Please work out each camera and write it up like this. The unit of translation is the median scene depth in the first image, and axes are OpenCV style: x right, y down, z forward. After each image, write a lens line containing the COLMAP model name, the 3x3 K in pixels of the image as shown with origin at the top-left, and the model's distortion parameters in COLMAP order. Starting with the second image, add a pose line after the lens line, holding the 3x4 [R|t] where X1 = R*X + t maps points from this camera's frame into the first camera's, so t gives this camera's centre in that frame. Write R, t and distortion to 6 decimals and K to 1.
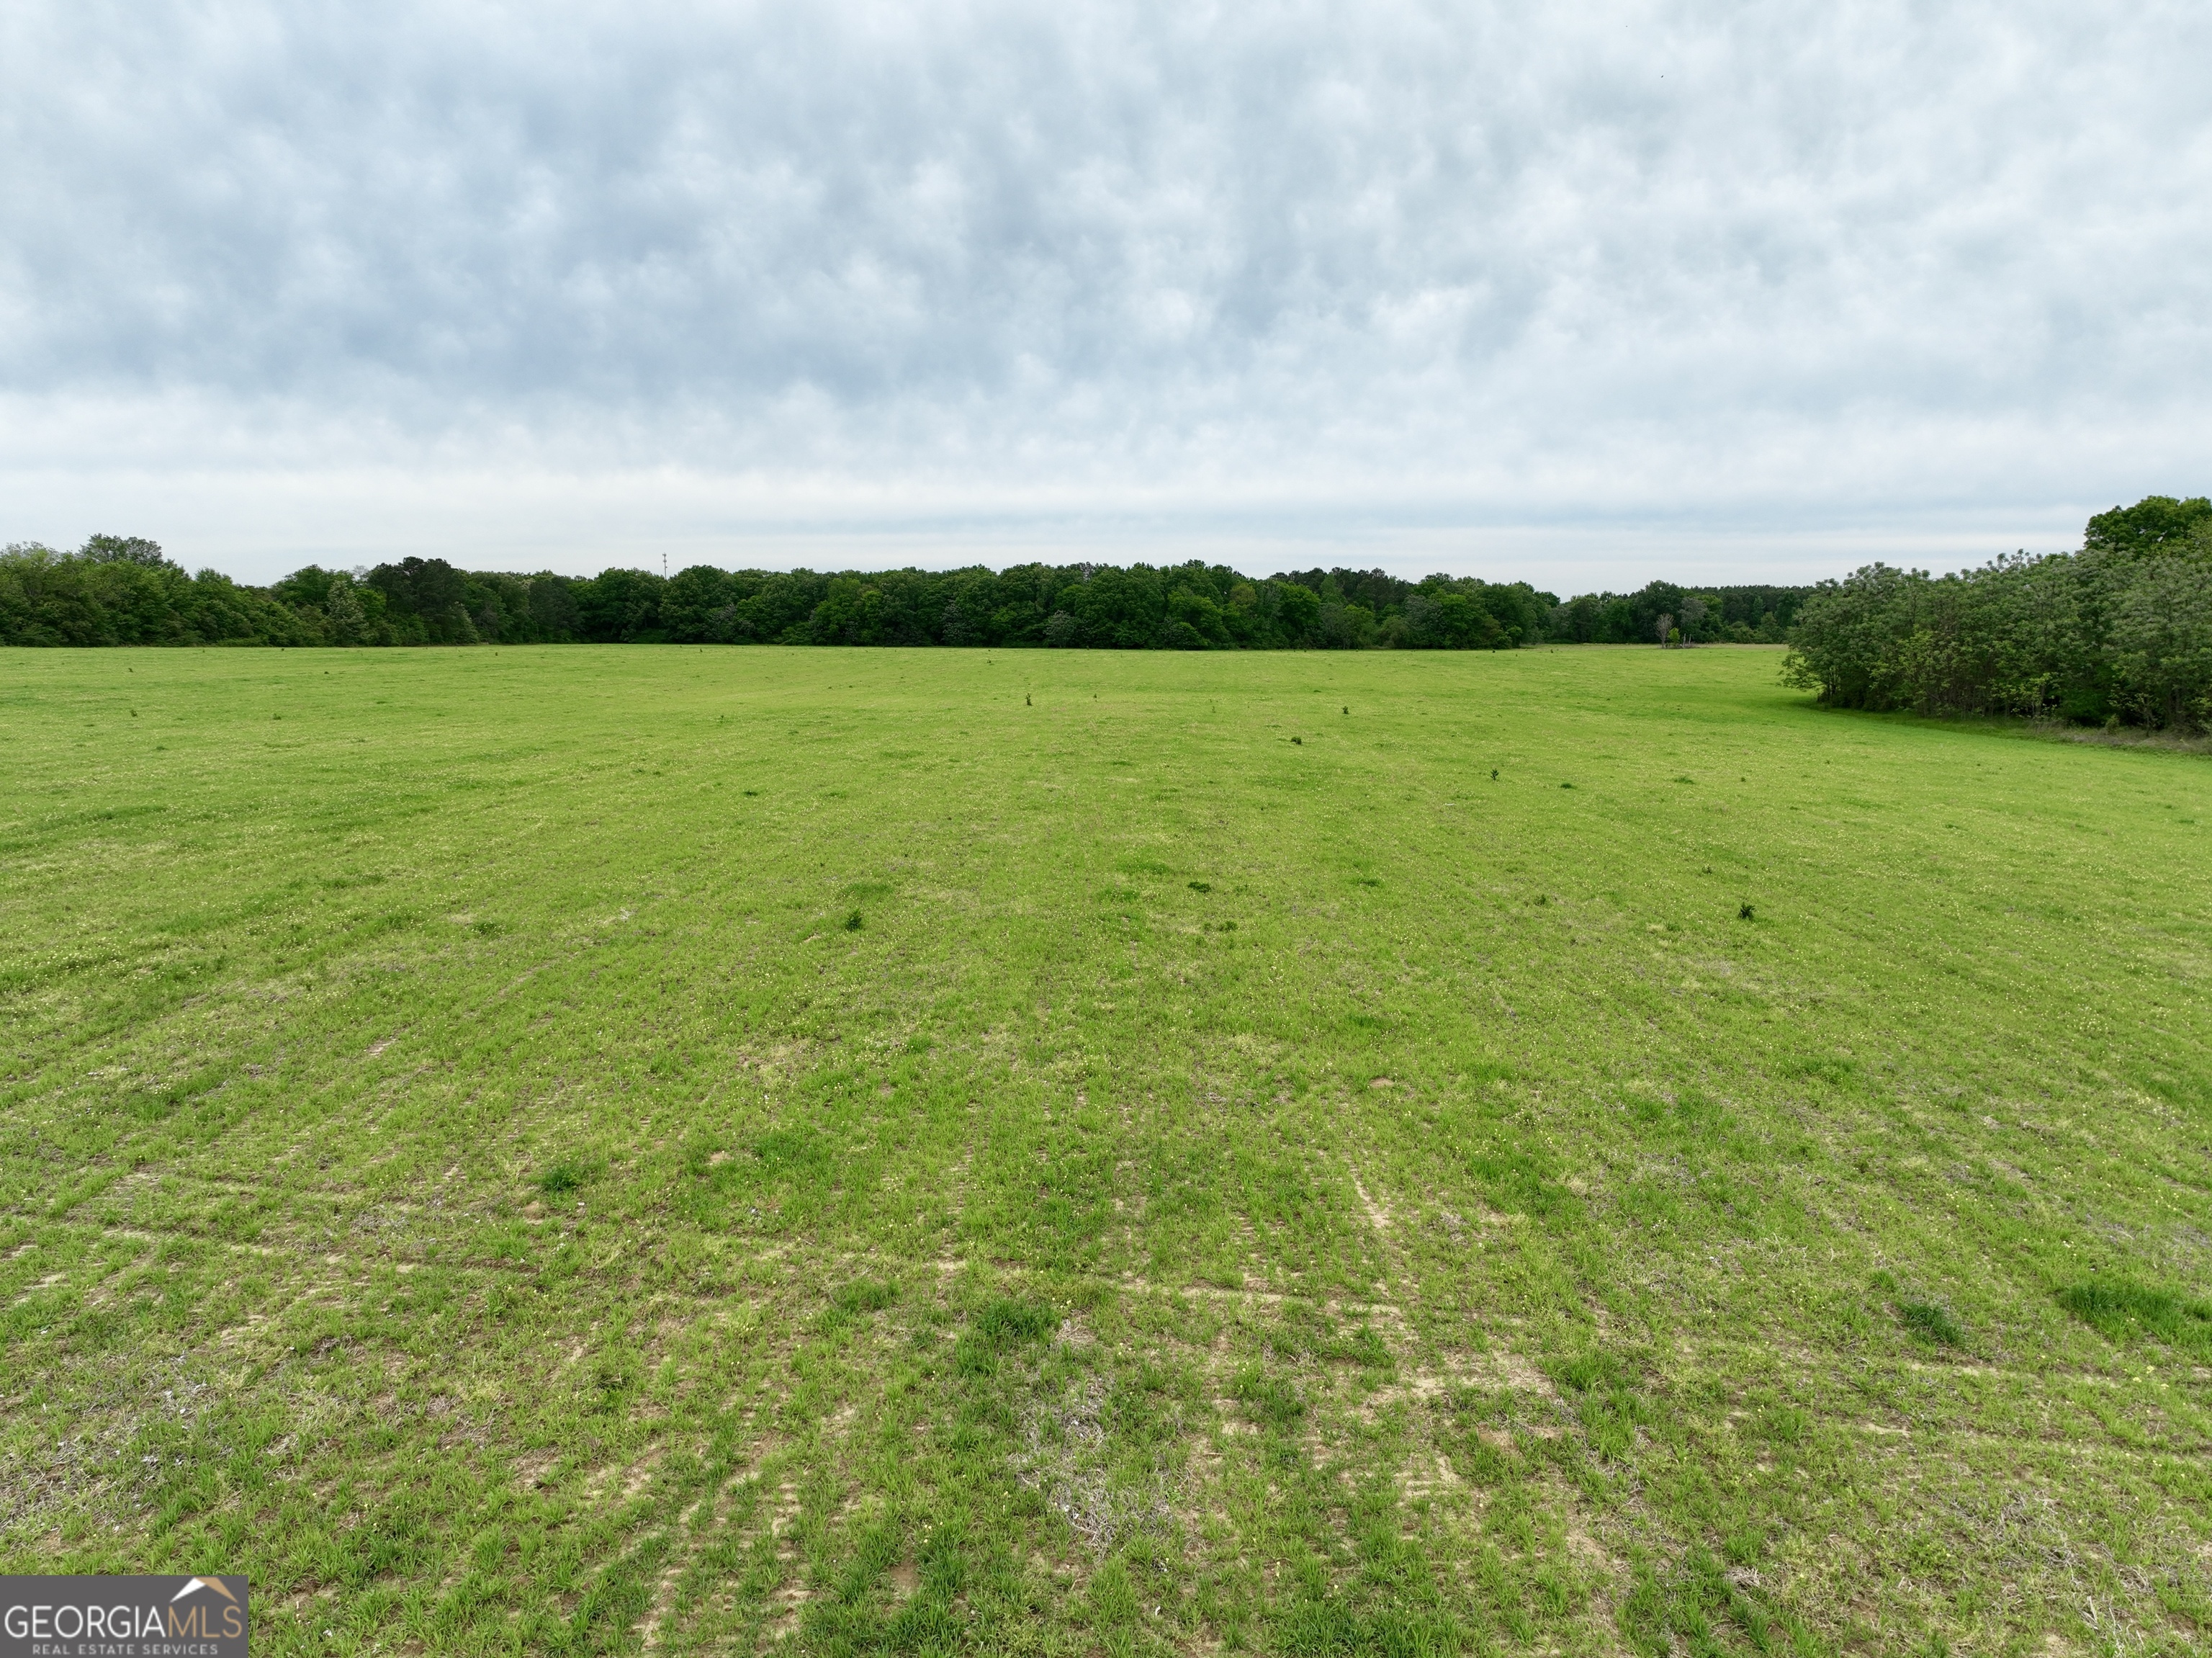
lens RADIAL K [[1560.2, 0, 1103.8], [0, 1560.2, 816.6], [0, 0, 1]] dist [-0.003492, 0.021515]
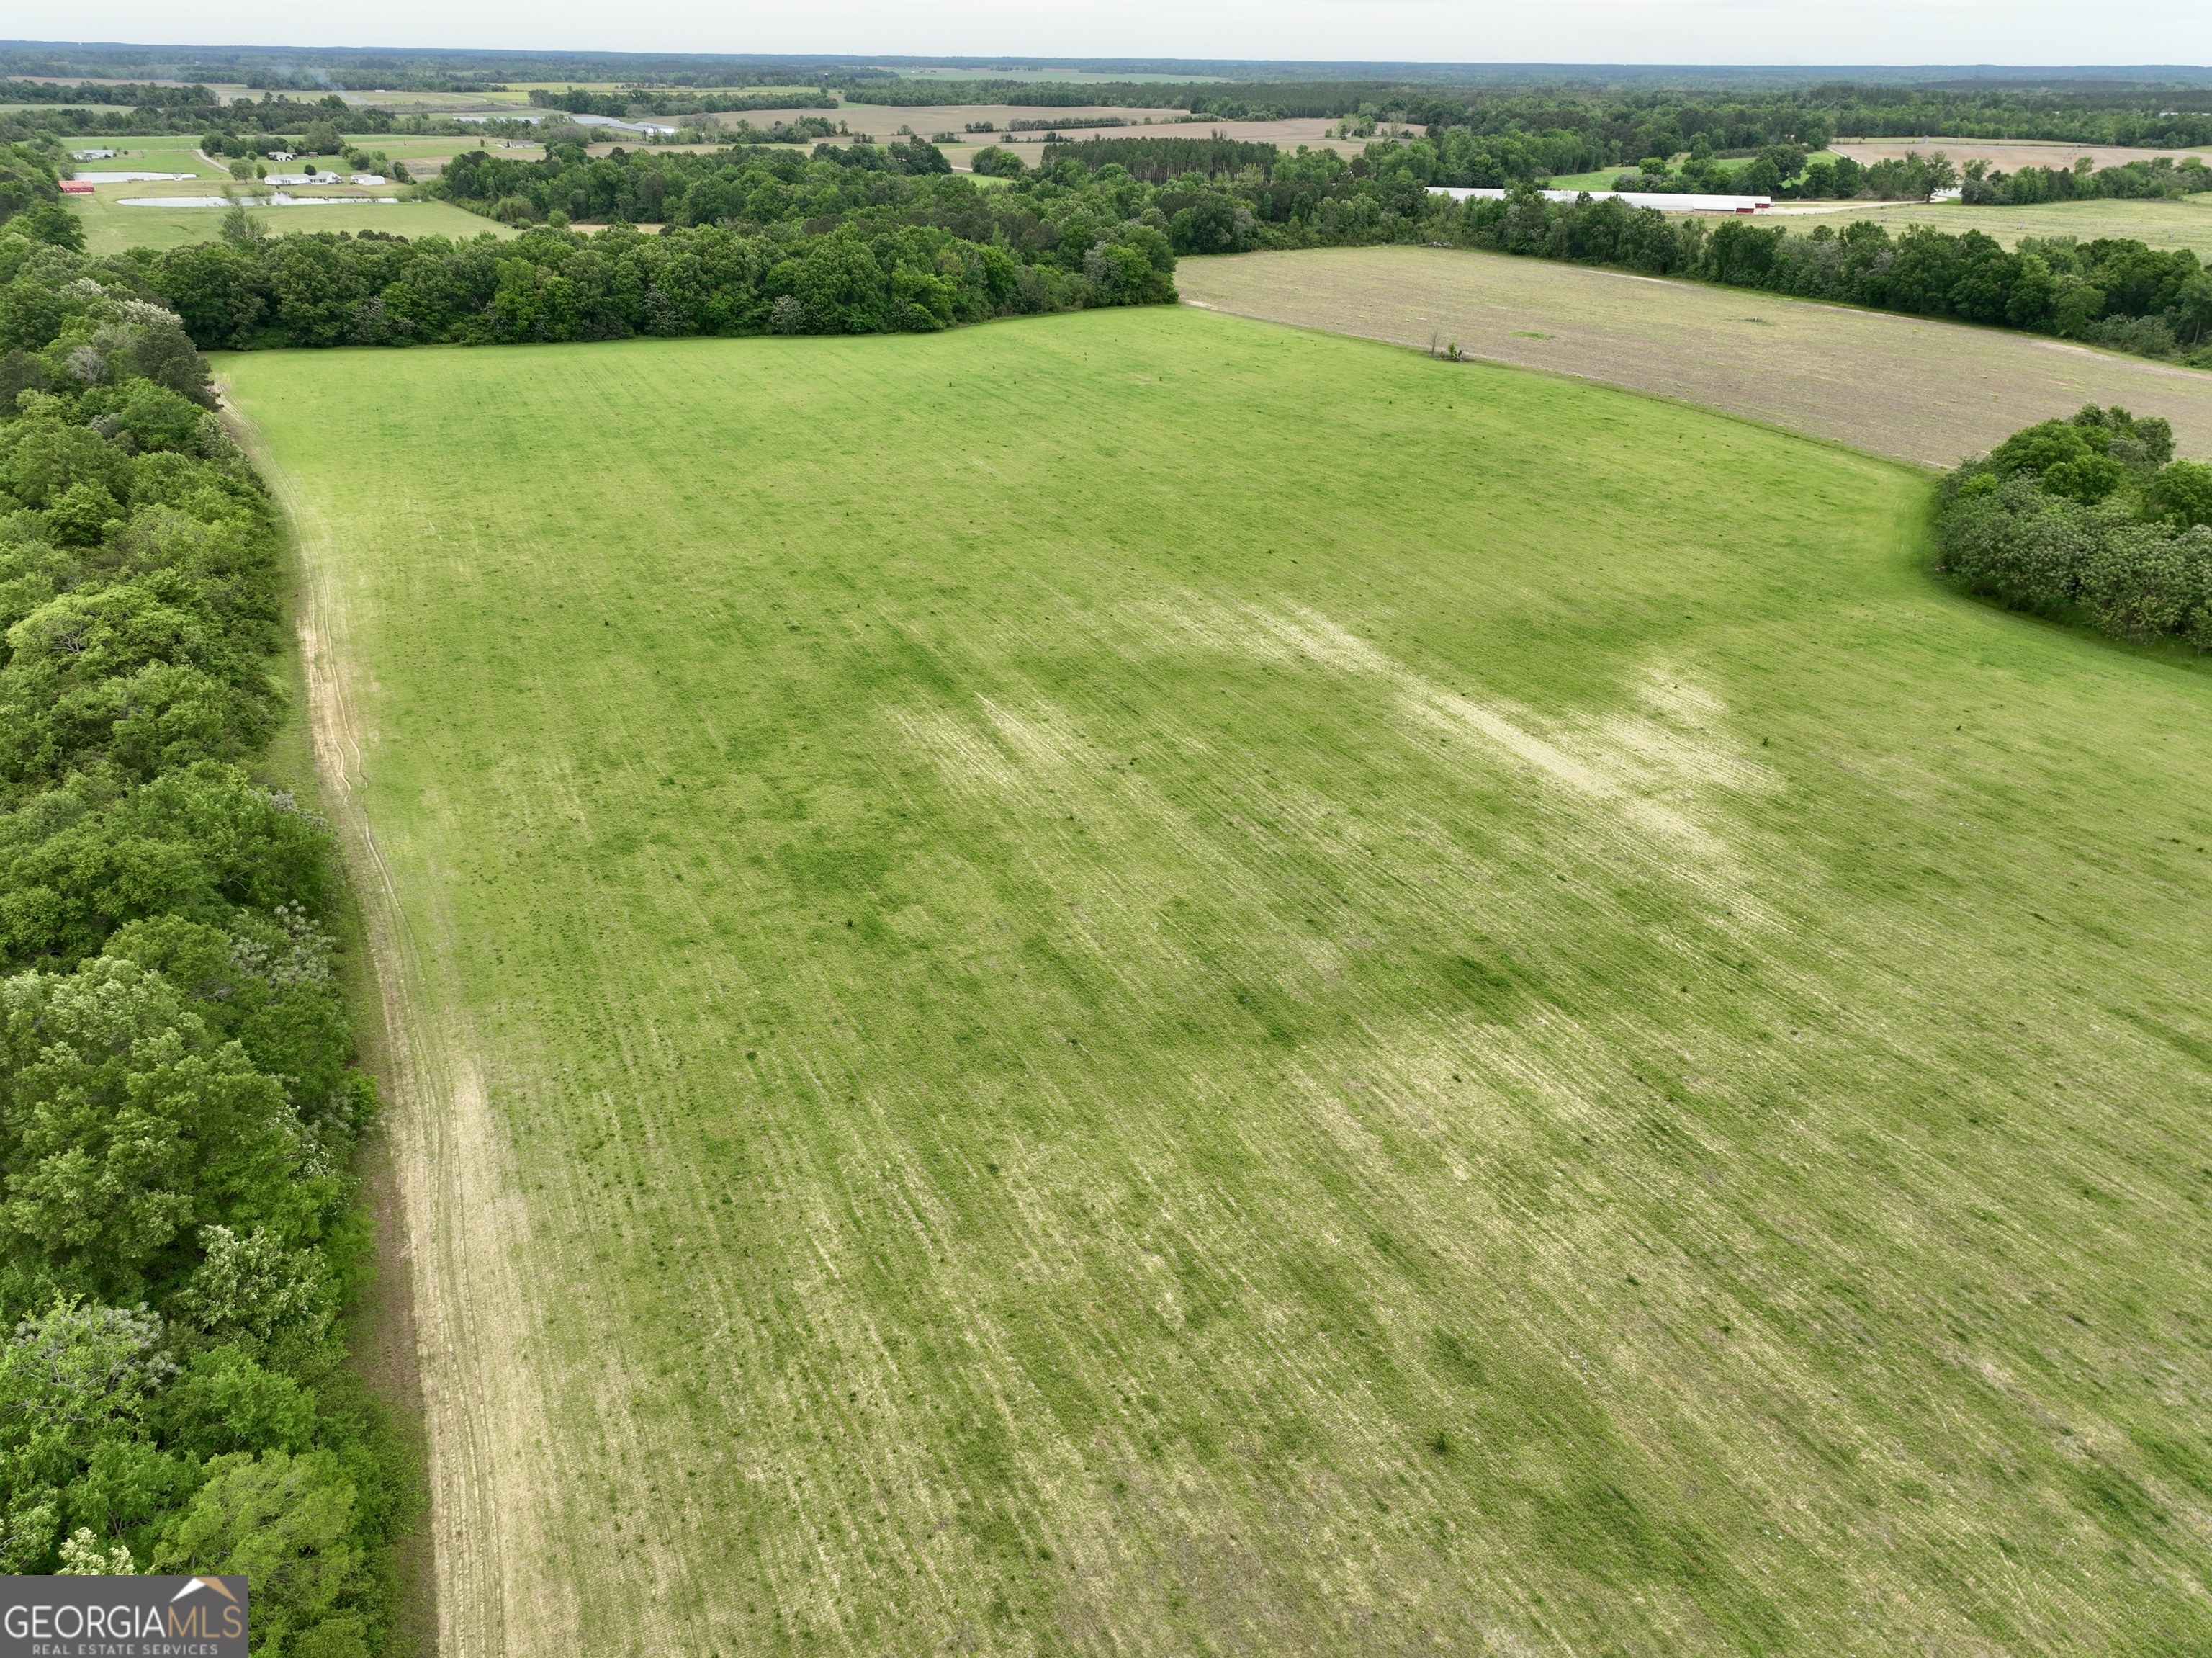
lens RADIAL K [[1560.2, 0, 1102.6], [0, 1560.2, 831.5], [0, 0, 1]] dist [-0.003492, 0.021515]
pose [[0.886866, -0.200140, 0.416430, -0.308892], [0.051873, 0.938742, 0.340695, -0.135943], [-0.459106, -0.280549, 0.842920, 0.021776]]
